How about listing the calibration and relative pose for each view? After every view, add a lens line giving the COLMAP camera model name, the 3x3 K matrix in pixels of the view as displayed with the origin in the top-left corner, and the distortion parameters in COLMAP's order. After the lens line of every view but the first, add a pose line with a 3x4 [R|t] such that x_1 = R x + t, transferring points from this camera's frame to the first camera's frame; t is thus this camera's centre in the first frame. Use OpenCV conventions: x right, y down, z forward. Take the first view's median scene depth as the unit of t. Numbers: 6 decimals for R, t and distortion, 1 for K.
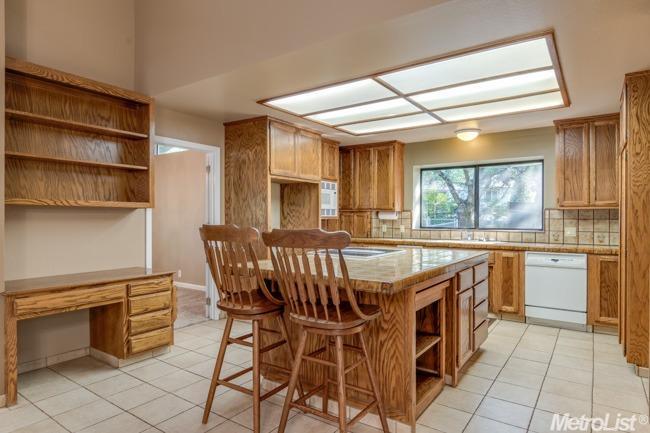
lens RADIAL K [[359.7, 0, 328.5], [0, 359.7, 214.8], [0, 0, 1]] dist [-0.002703, 0.000808]
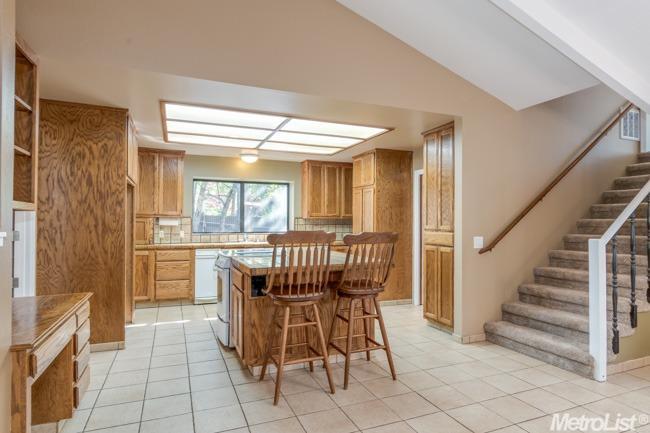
lens RADIAL K [[359.7, 0, 319.5], [0, 359.7, 217.8], [0, 0, 1]] dist [-0.002703, 0.000808]
pose [[0.568310, 0.013498, 0.822704, -0.464149], [-0.003393, 0.999895, -0.014062, 0.004333], [-0.822808, 0.005200, 0.568296, 0.068030]]
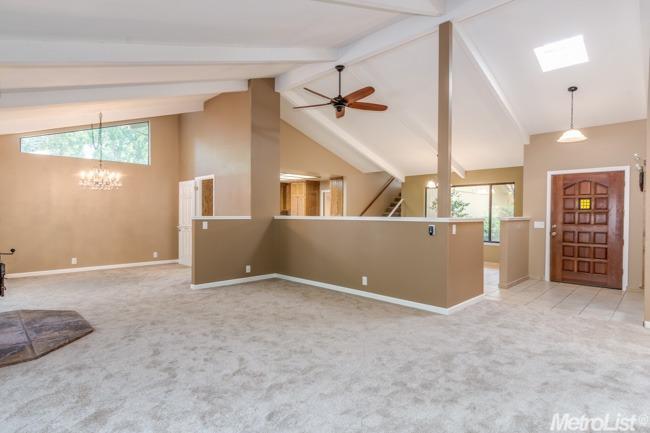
lens RADIAL K [[359.7, 0, 328.1], [0, 359.7, 217.2], [0, 0, 1]] dist [-0.002703, 0.000808]
pose [[0.184863, -0.009205, 0.982721, -1.722095], [-0.002817, 0.999947, 0.009896, -0.000971], [-0.982760, -0.004598, 0.184828, -0.031661]]
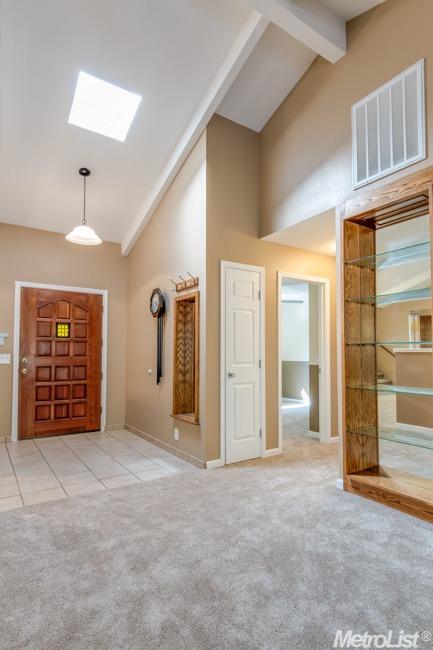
lens RADIAL K [[359.7, 0, 226.3], [0, 359.7, 342.9], [0, 0, 1]] dist [-0.002703, 0.000808]
pose [[-0.922722, 0.014193, 0.385205, -1.098475], [0.002333, 0.999509, -0.031239, 0.029439], [-0.385459, -0.027927, -0.922302, 0.054748]]
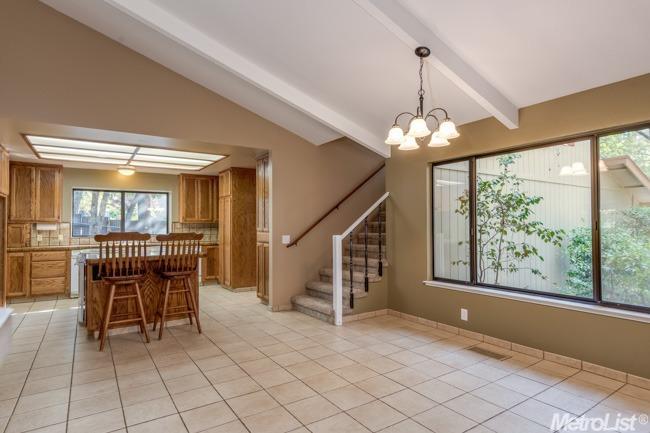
lens RADIAL K [[359.7, 0, 327.7], [0, 359.7, 217.6], [0, 0, 1]] dist [-0.002703, 0.000808]
pose [[0.395448, 0.016774, 0.918335, -0.578815], [0.006395, 0.999759, -0.021015, 0.002861], [-0.918466, 0.014183, 0.395245, -0.311276]]
